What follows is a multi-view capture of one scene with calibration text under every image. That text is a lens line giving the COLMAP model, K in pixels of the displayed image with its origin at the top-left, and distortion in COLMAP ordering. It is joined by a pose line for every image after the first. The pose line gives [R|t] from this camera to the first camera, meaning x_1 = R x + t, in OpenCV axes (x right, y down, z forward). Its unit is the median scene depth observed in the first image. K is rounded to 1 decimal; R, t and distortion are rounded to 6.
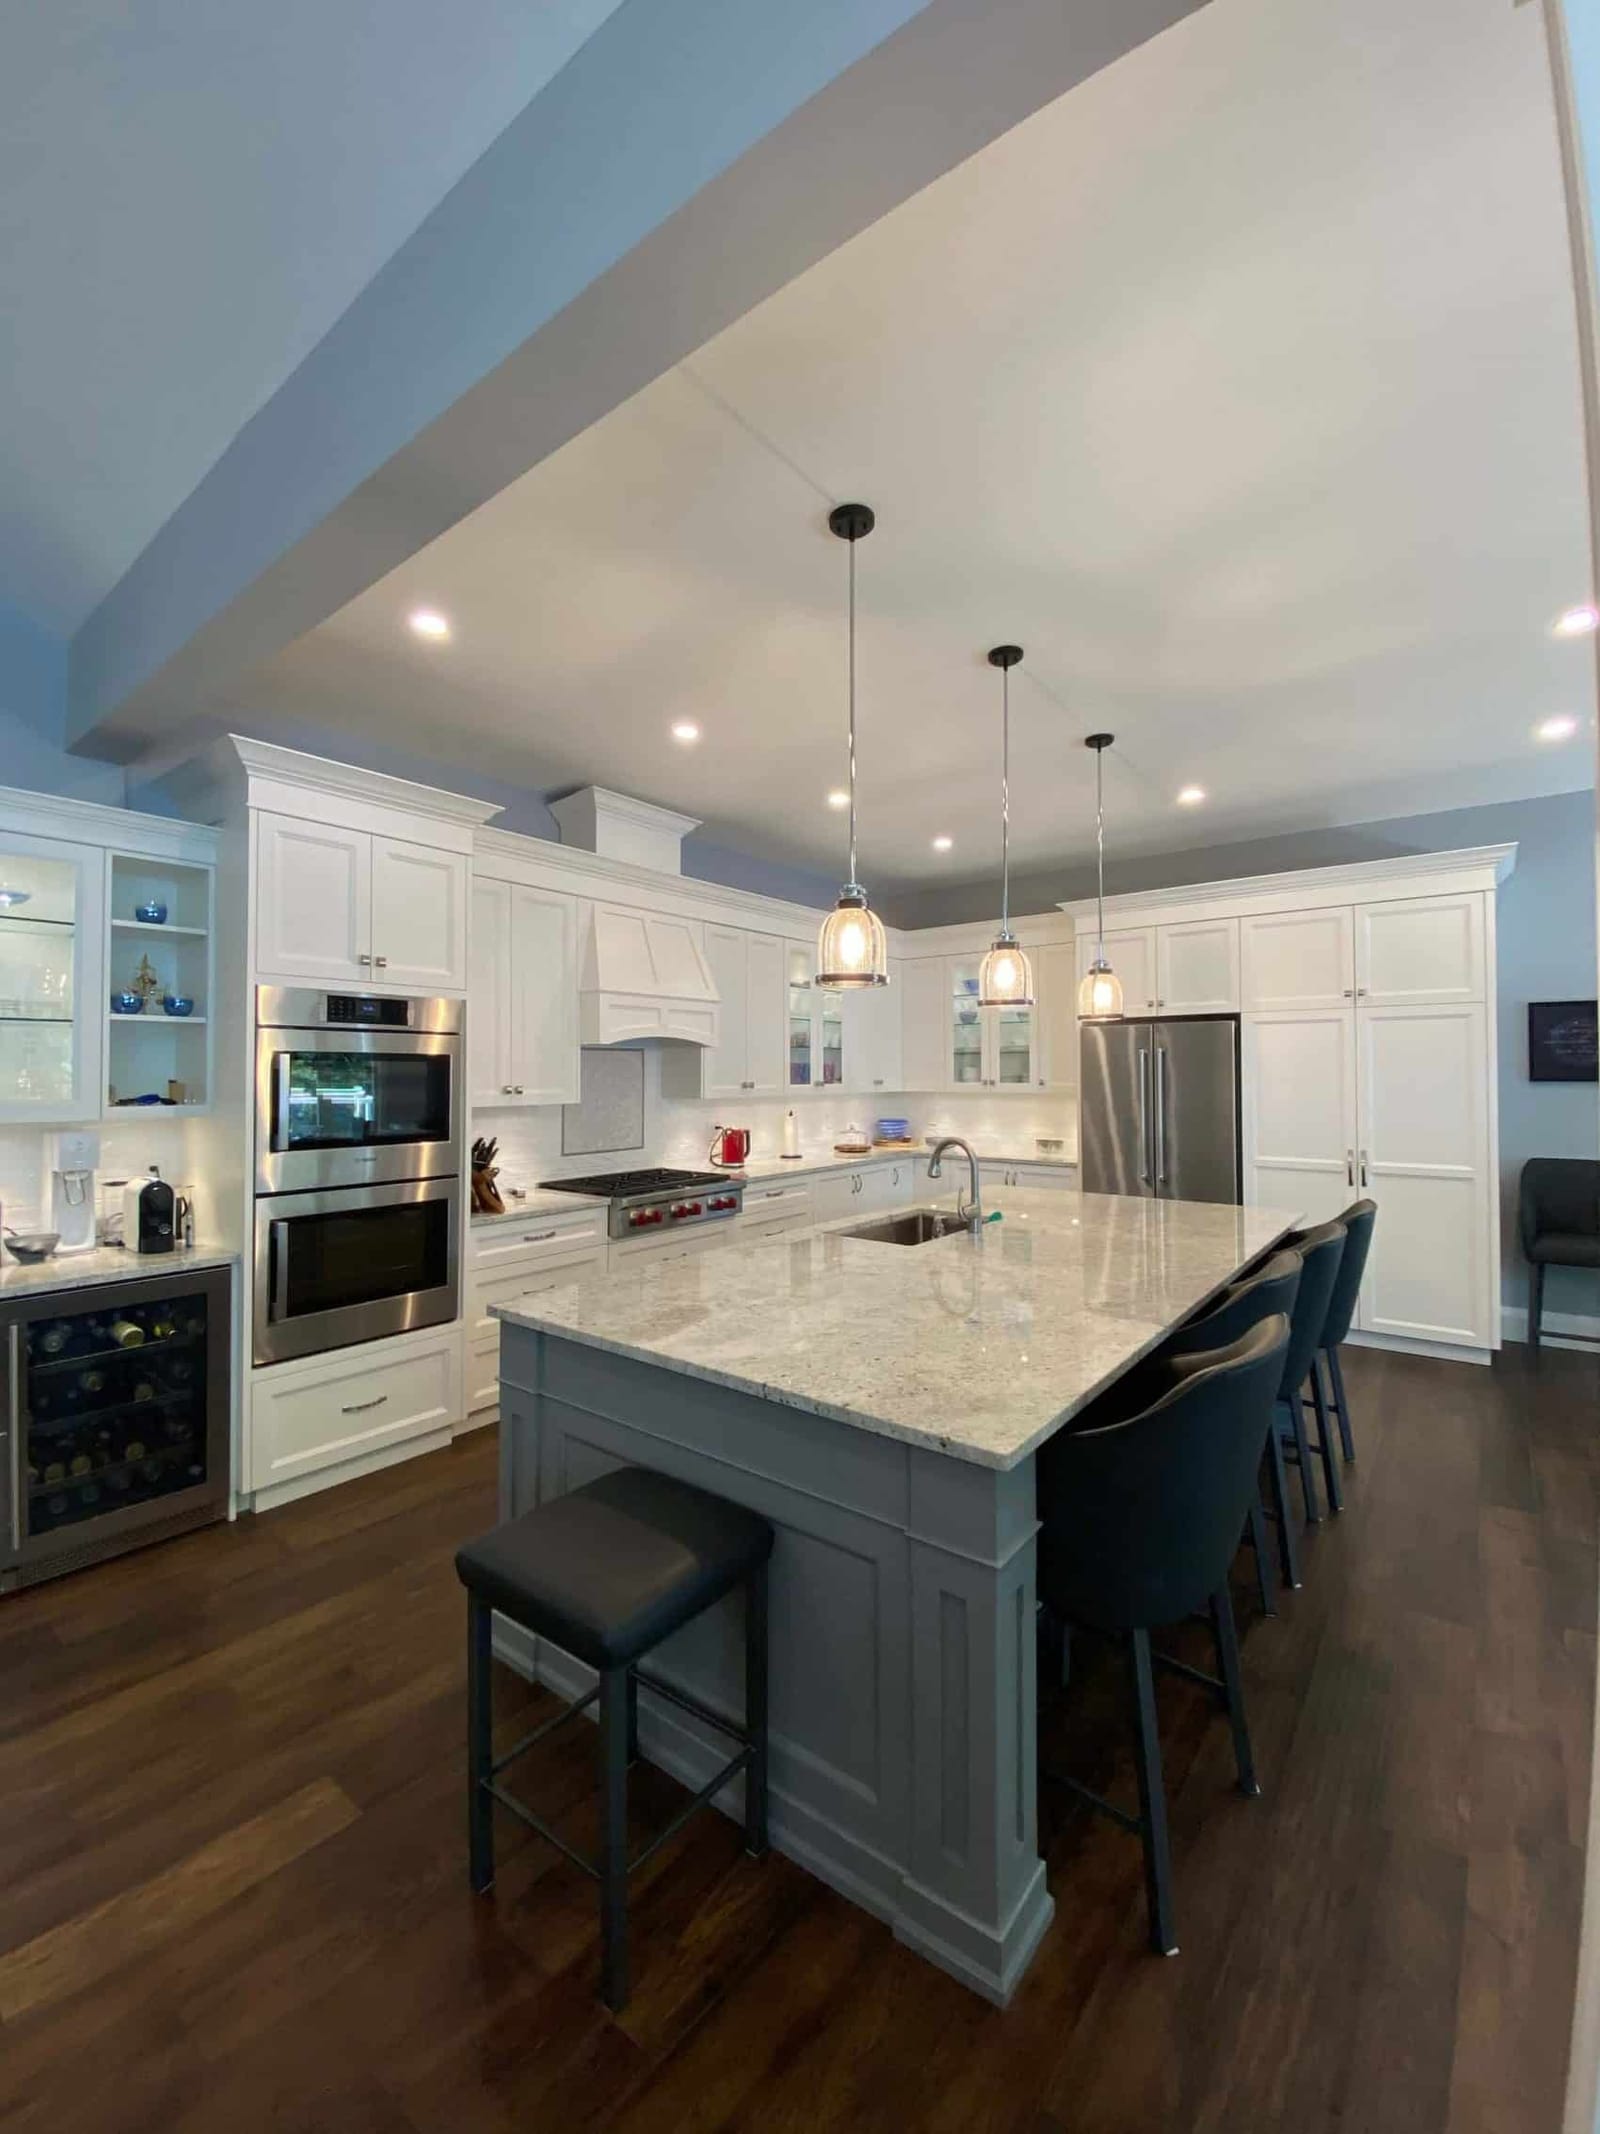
lens RADIAL K [[876.7, 0, 800.8], [0, 876.7, 1065.1], [0, 0, 1]] dist [-0.001916, -0.000137]
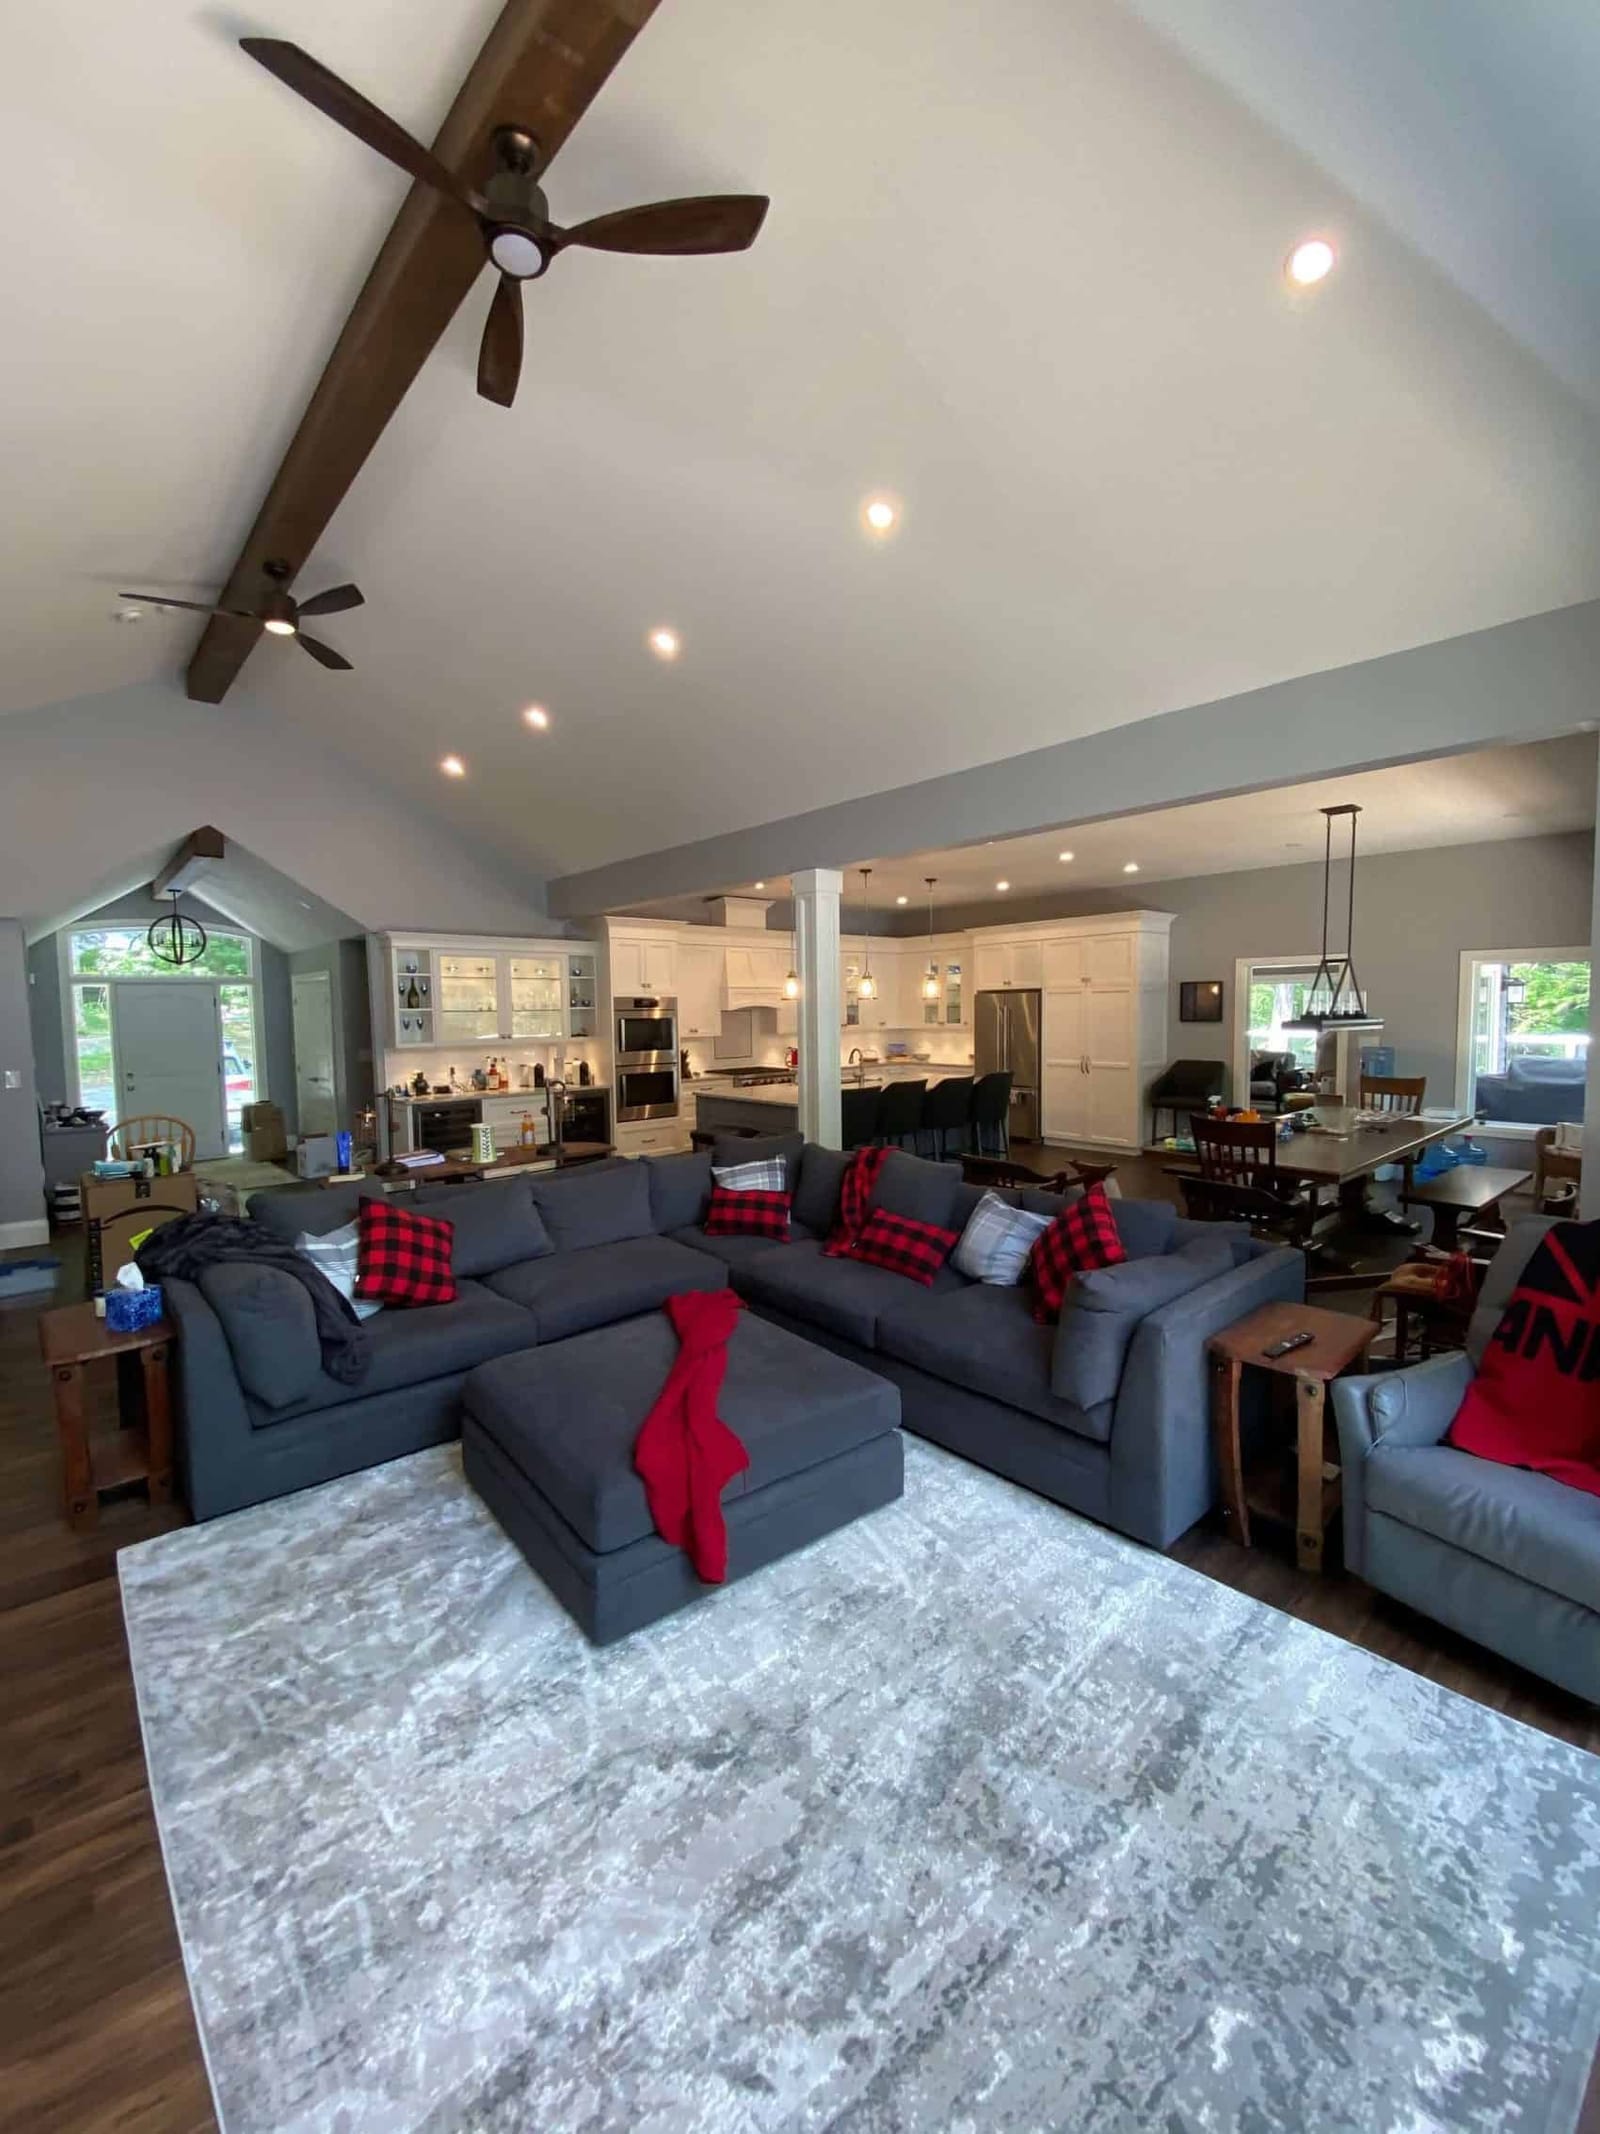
lens RADIAL K [[876.7, 0, 793.1], [0, 876.7, 1066.3], [0, 0, 1]] dist [-0.001916, -0.000137]
pose [[0.982802, -0.000623, -0.184660, 0.354634], [0.014474, 0.997178, 0.073670, -0.043316], [0.184093, -0.075075, 0.980037, -1.216490]]
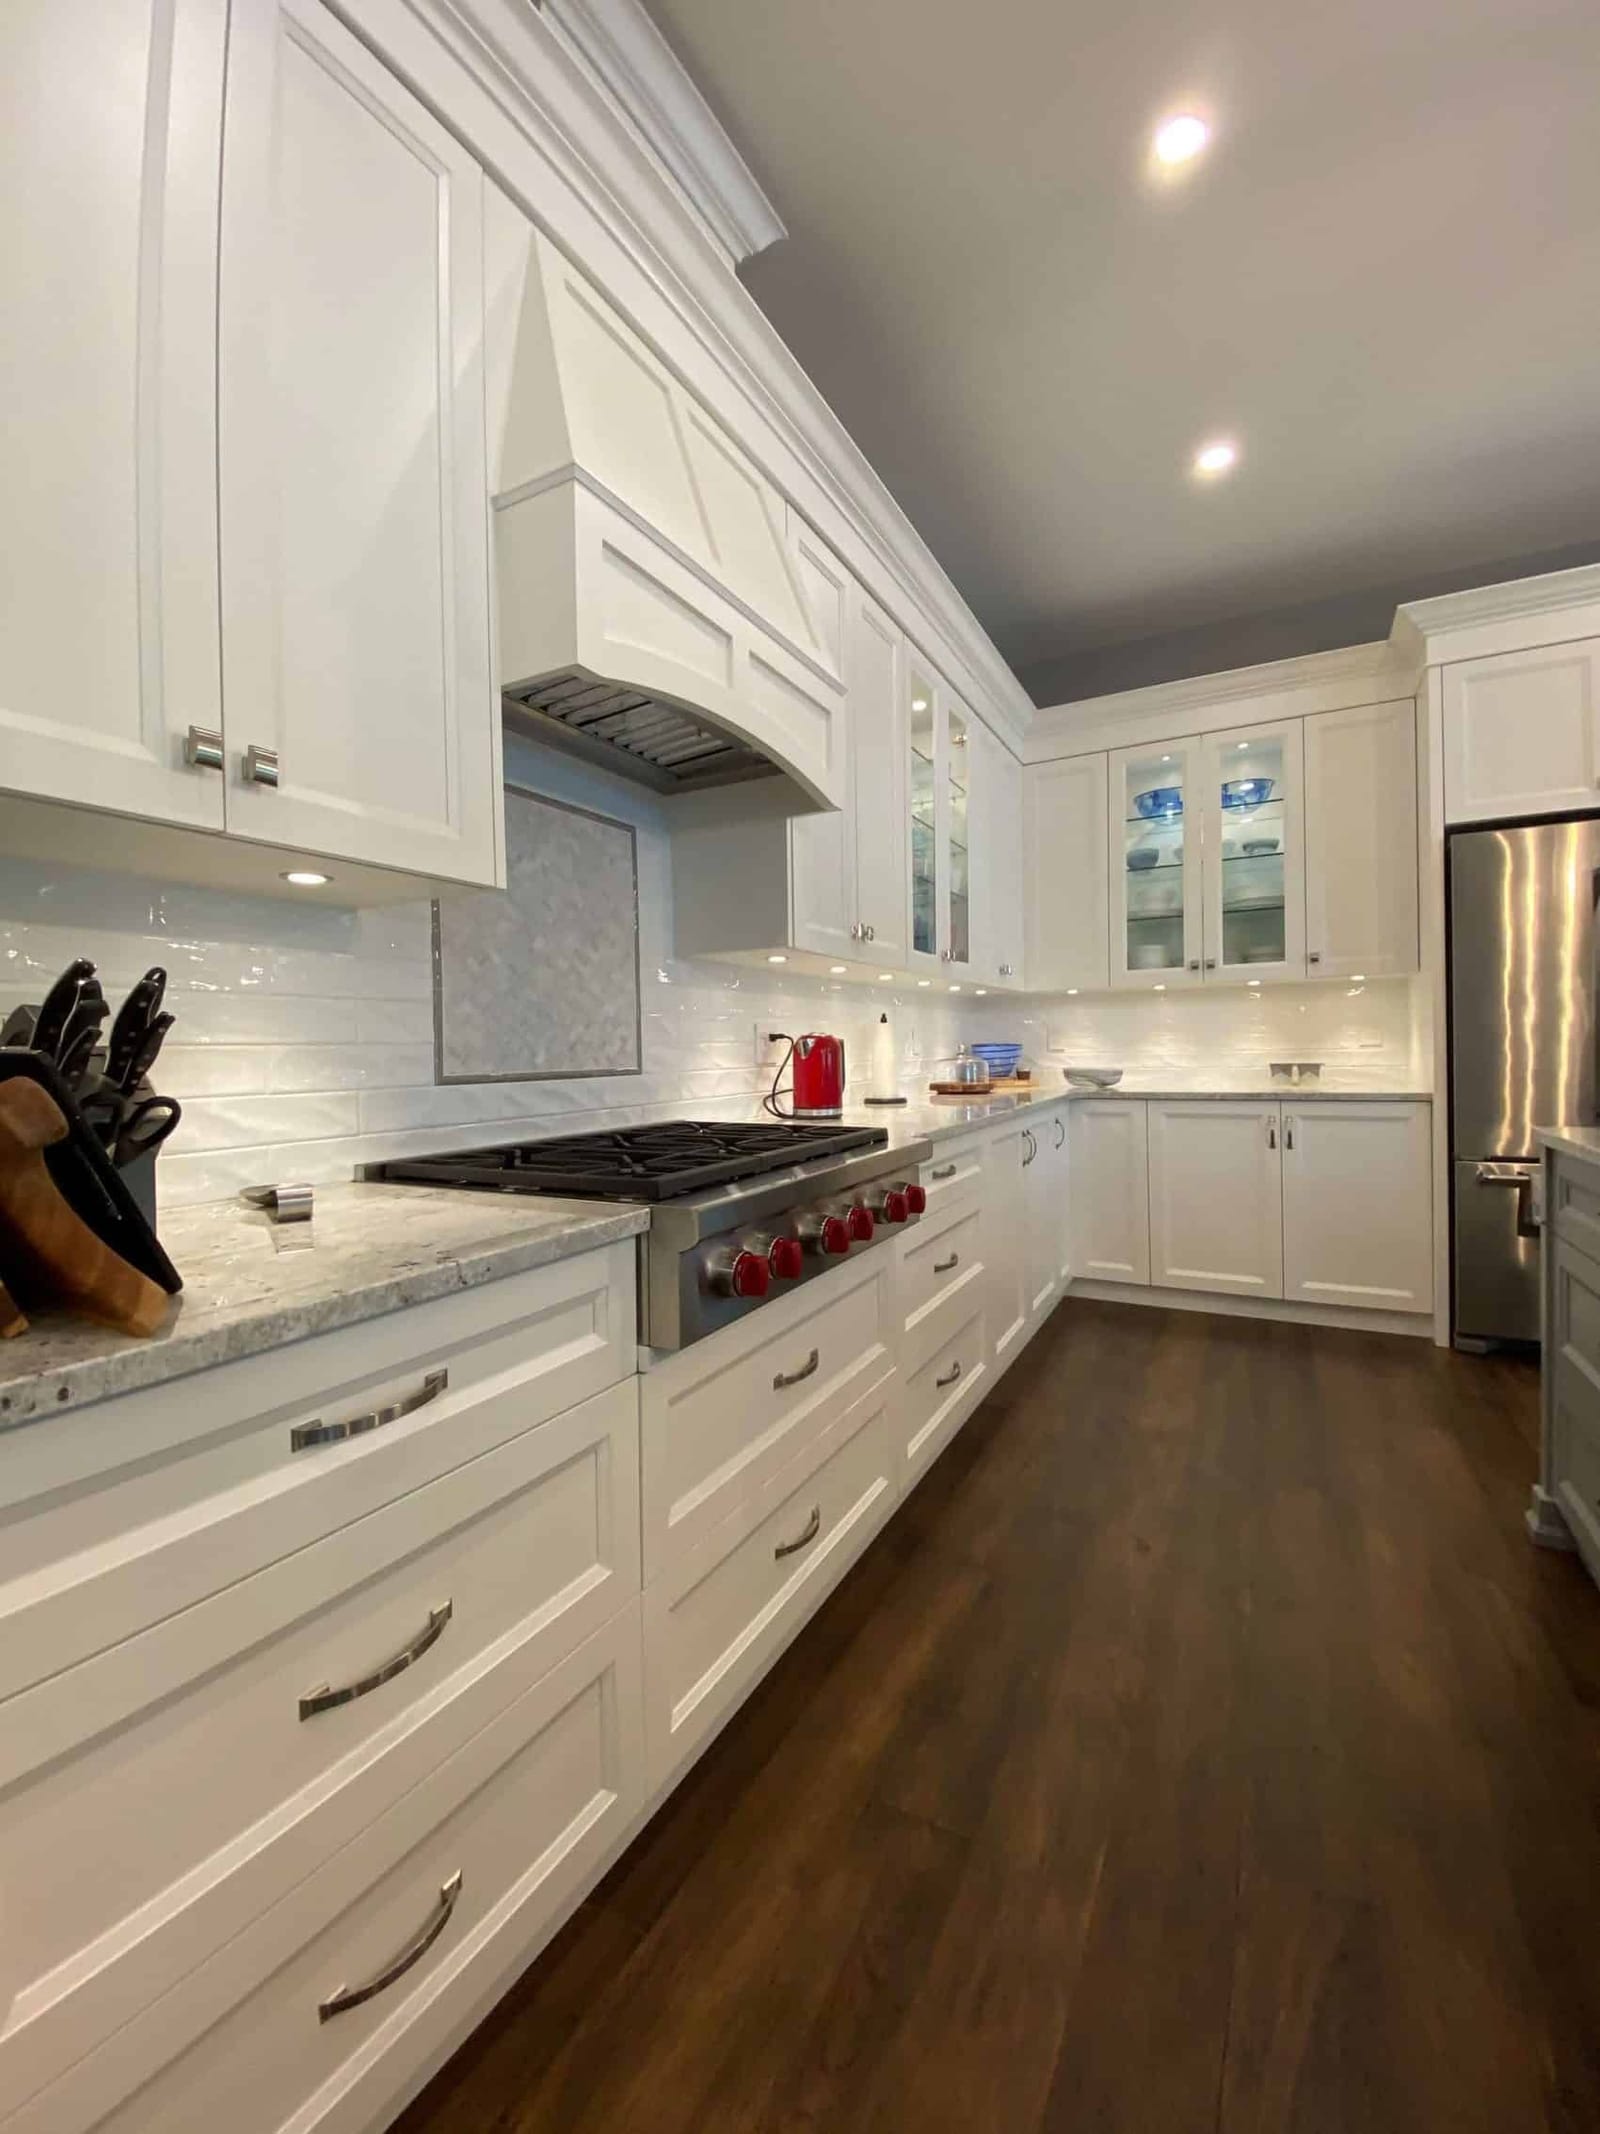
lens RADIAL K [[876.7, 0, 800.2], [0, 876.7, 1066.3], [0, 0, 1]] dist [-0.001916, -0.000137]
pose [[0.985850, -0.019580, 0.166480, -0.200353], [0.015390, 0.999532, 0.026421, 0.094496], [-0.166919, -0.023485, 0.985691, 0.675752]]
